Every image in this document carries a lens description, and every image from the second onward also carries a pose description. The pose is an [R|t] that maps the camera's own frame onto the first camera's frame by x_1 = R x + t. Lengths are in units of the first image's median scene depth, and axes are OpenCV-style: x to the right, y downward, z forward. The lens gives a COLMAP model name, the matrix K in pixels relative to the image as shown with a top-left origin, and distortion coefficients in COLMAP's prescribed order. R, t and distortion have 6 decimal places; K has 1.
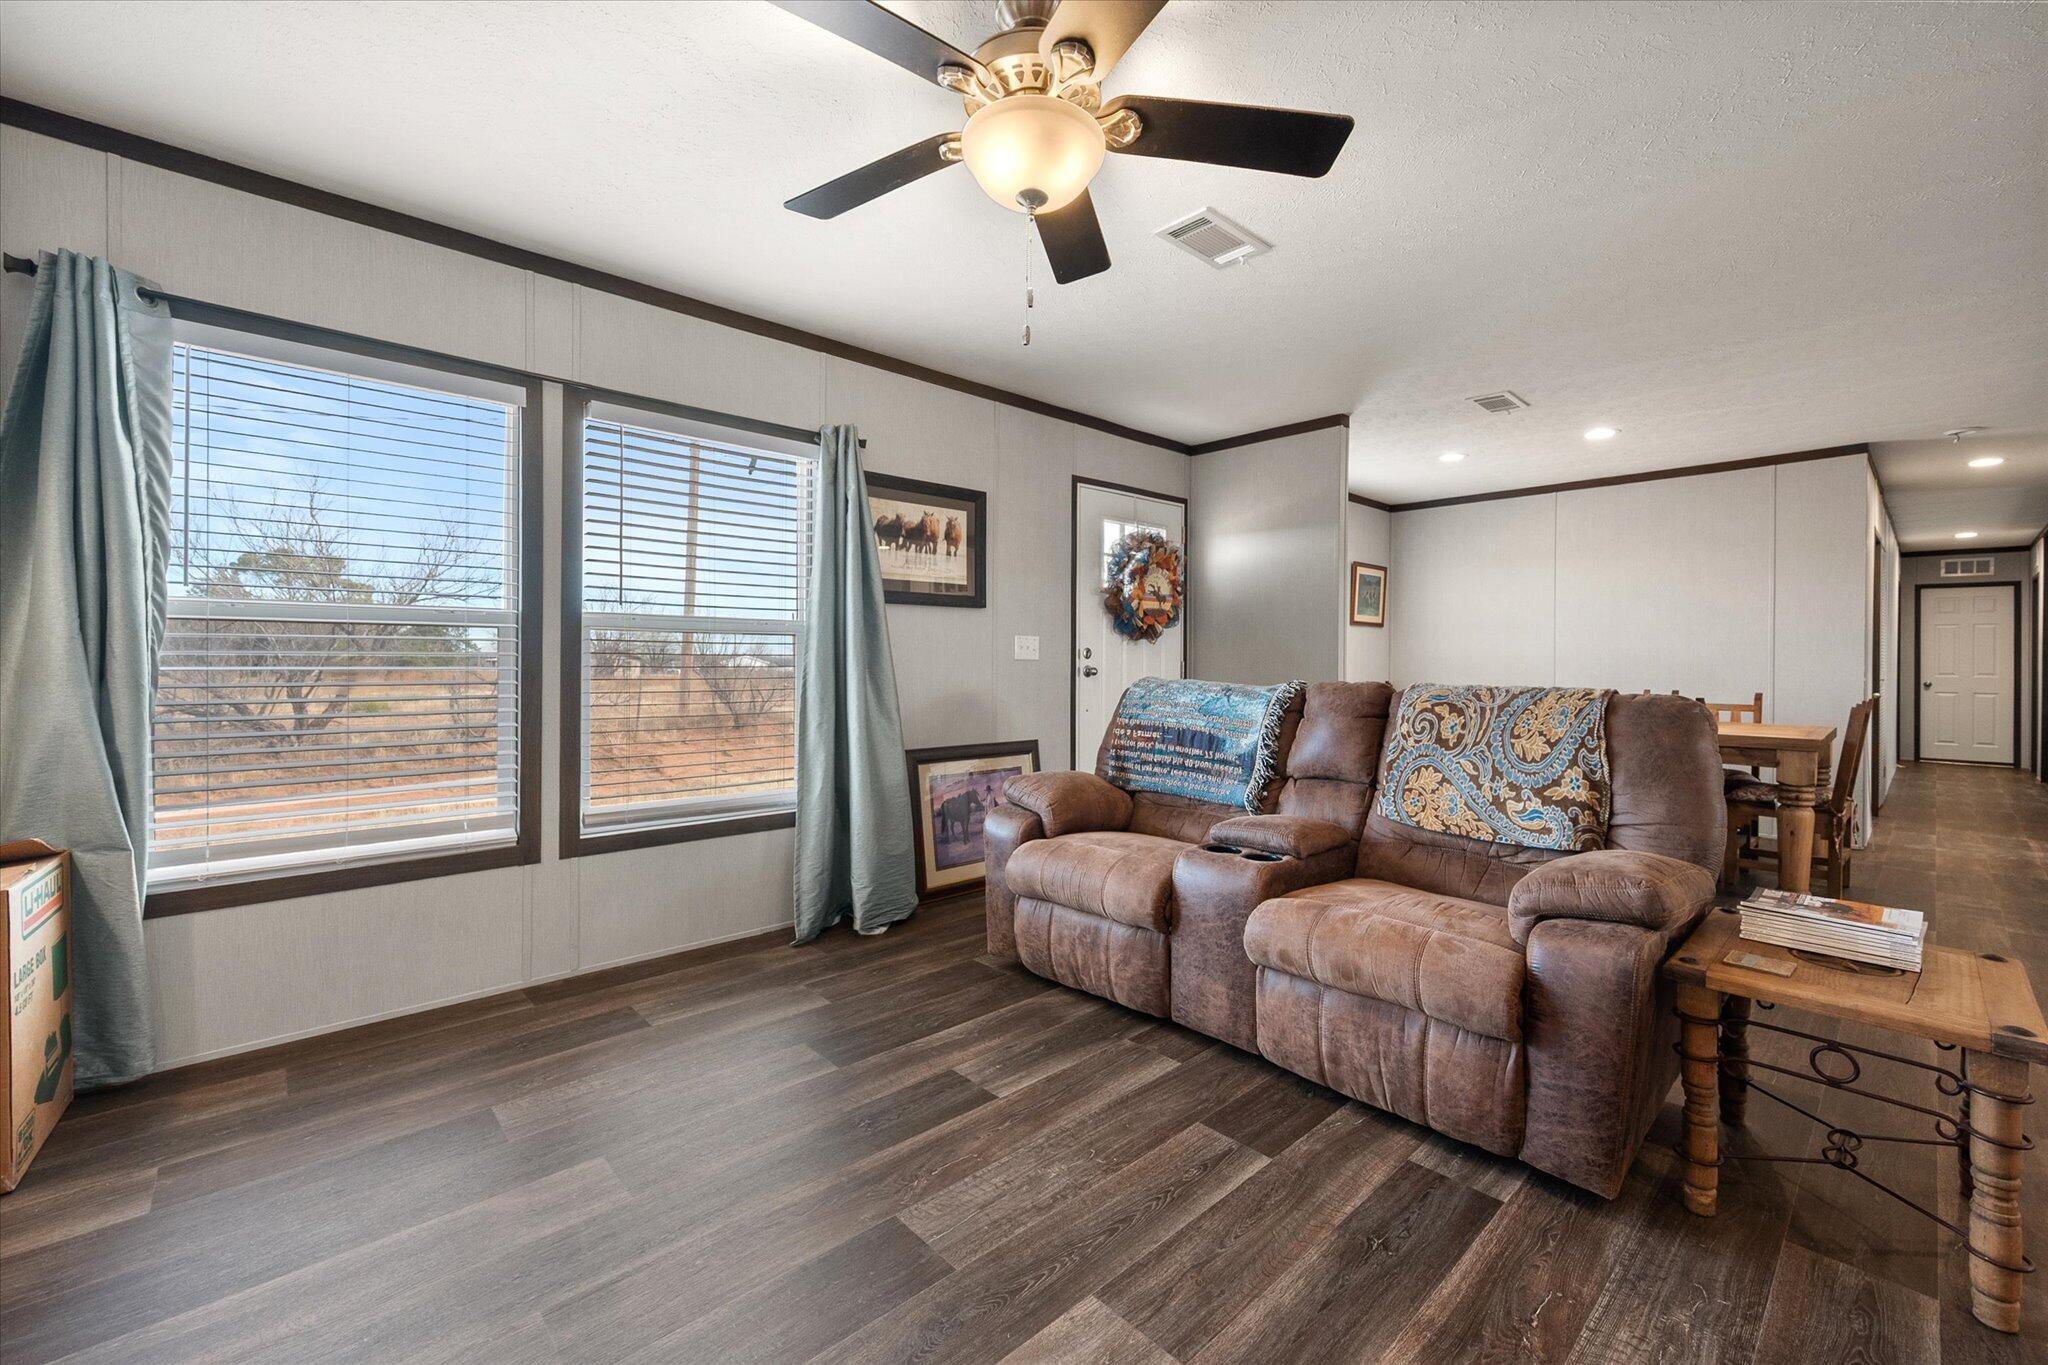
lens RADIAL K [[859.4, 0, 1066.5], [0, 859.4, 667.5], [0, 0, 1]] dist [0.000940, 0.000256]
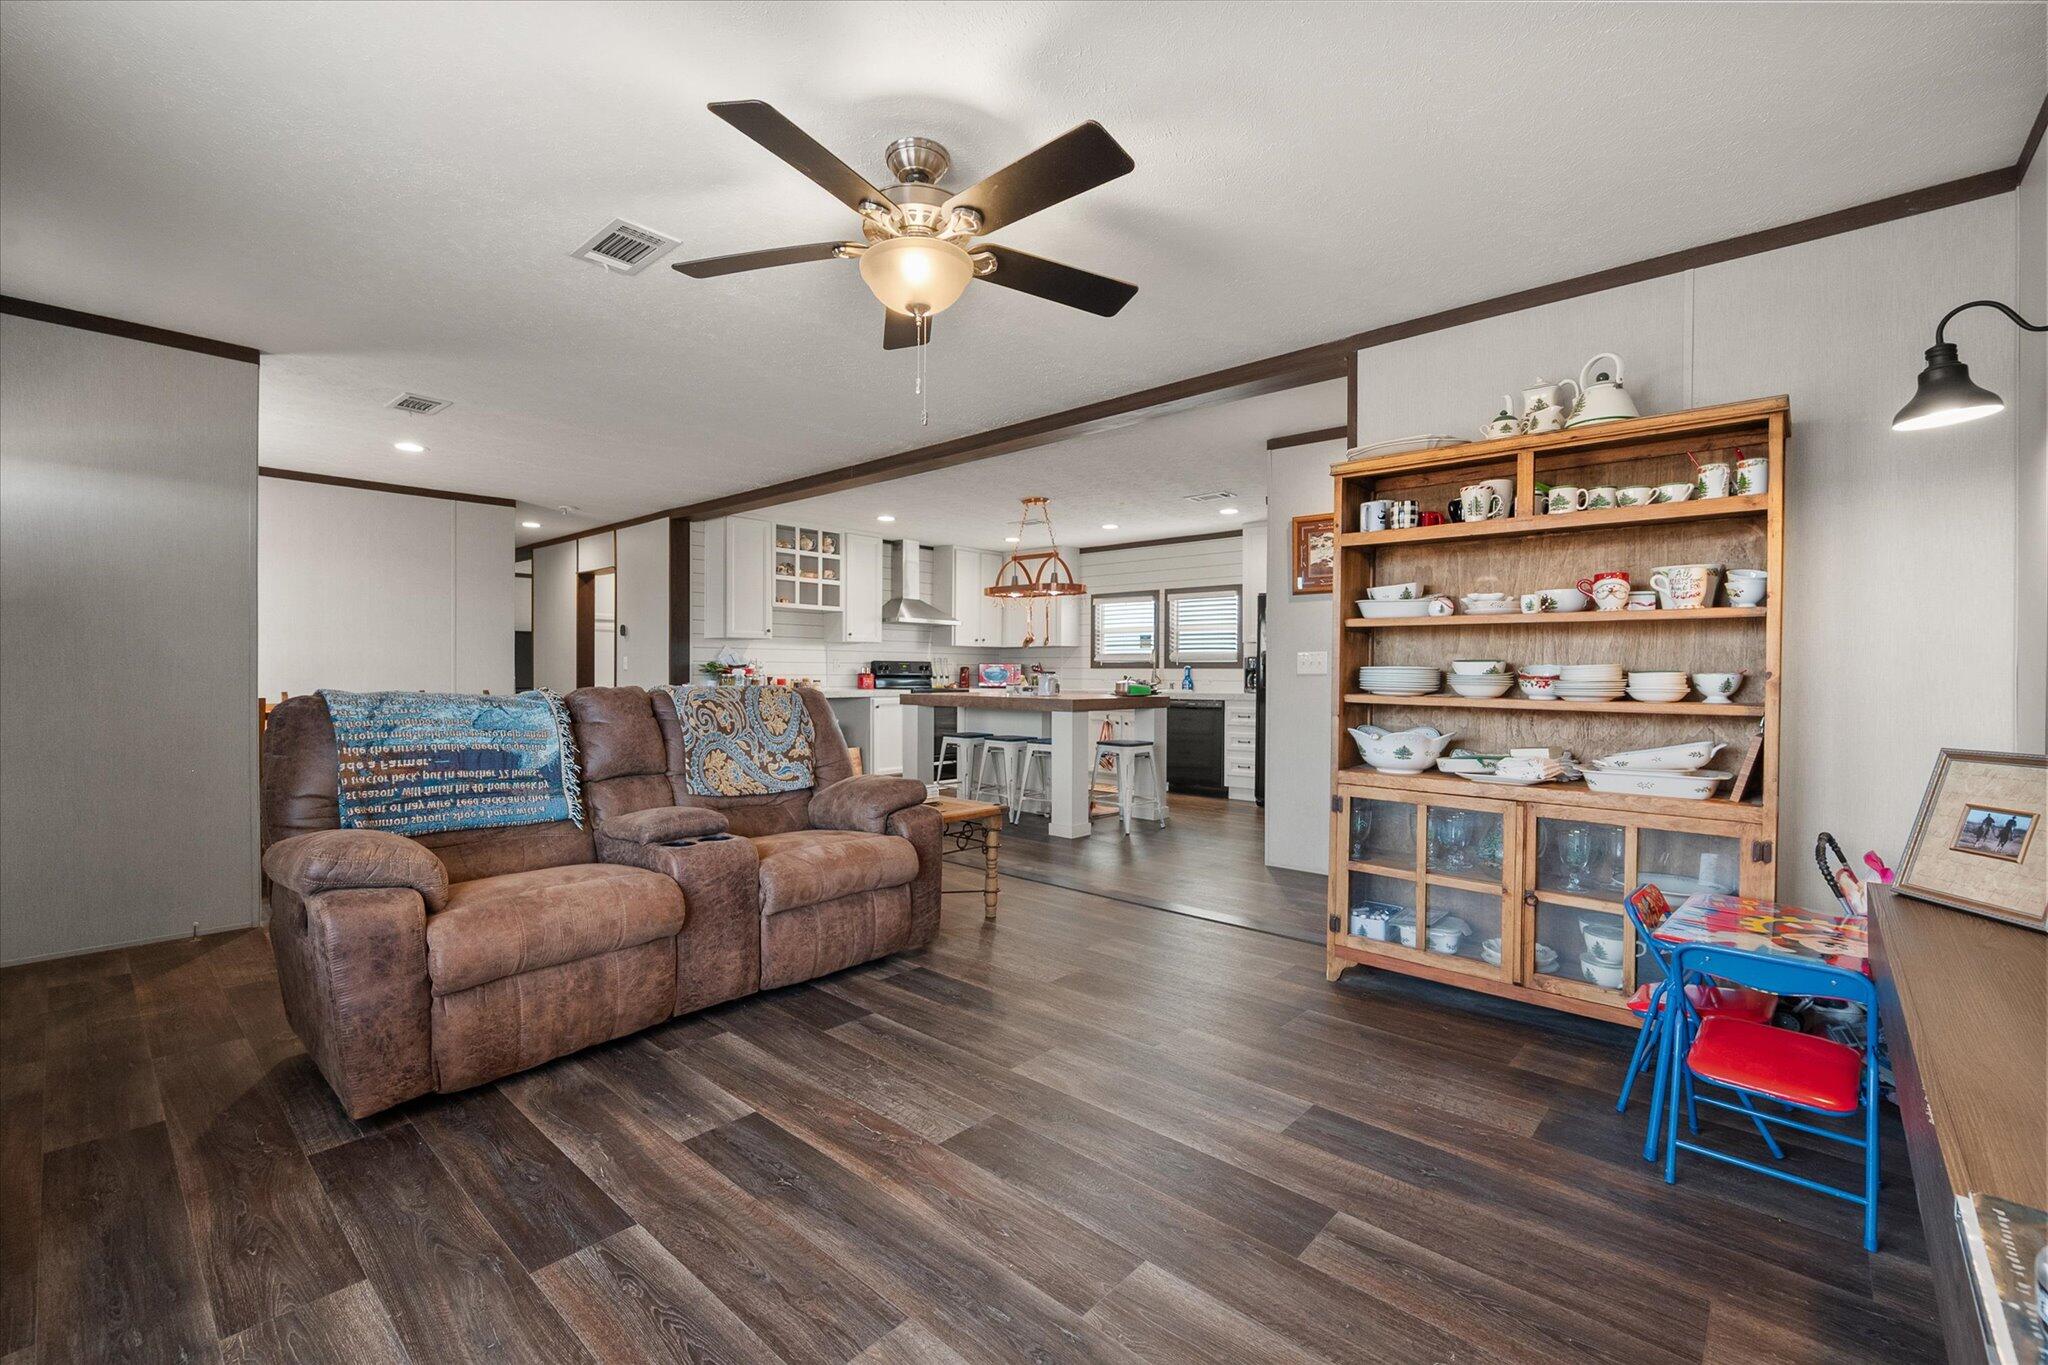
lens RADIAL K [[845.8, 0, 1014.7], [0, 845.8, 681.2], [0, 0, 1]] dist [0.012827, -0.000222]
pose [[-0.065188, -0.021149, 0.997649, -0.723368], [0.001703, 0.999772, 0.021306, -0.011884], [-0.997872, 0.003088, -0.065137, 0.517492]]
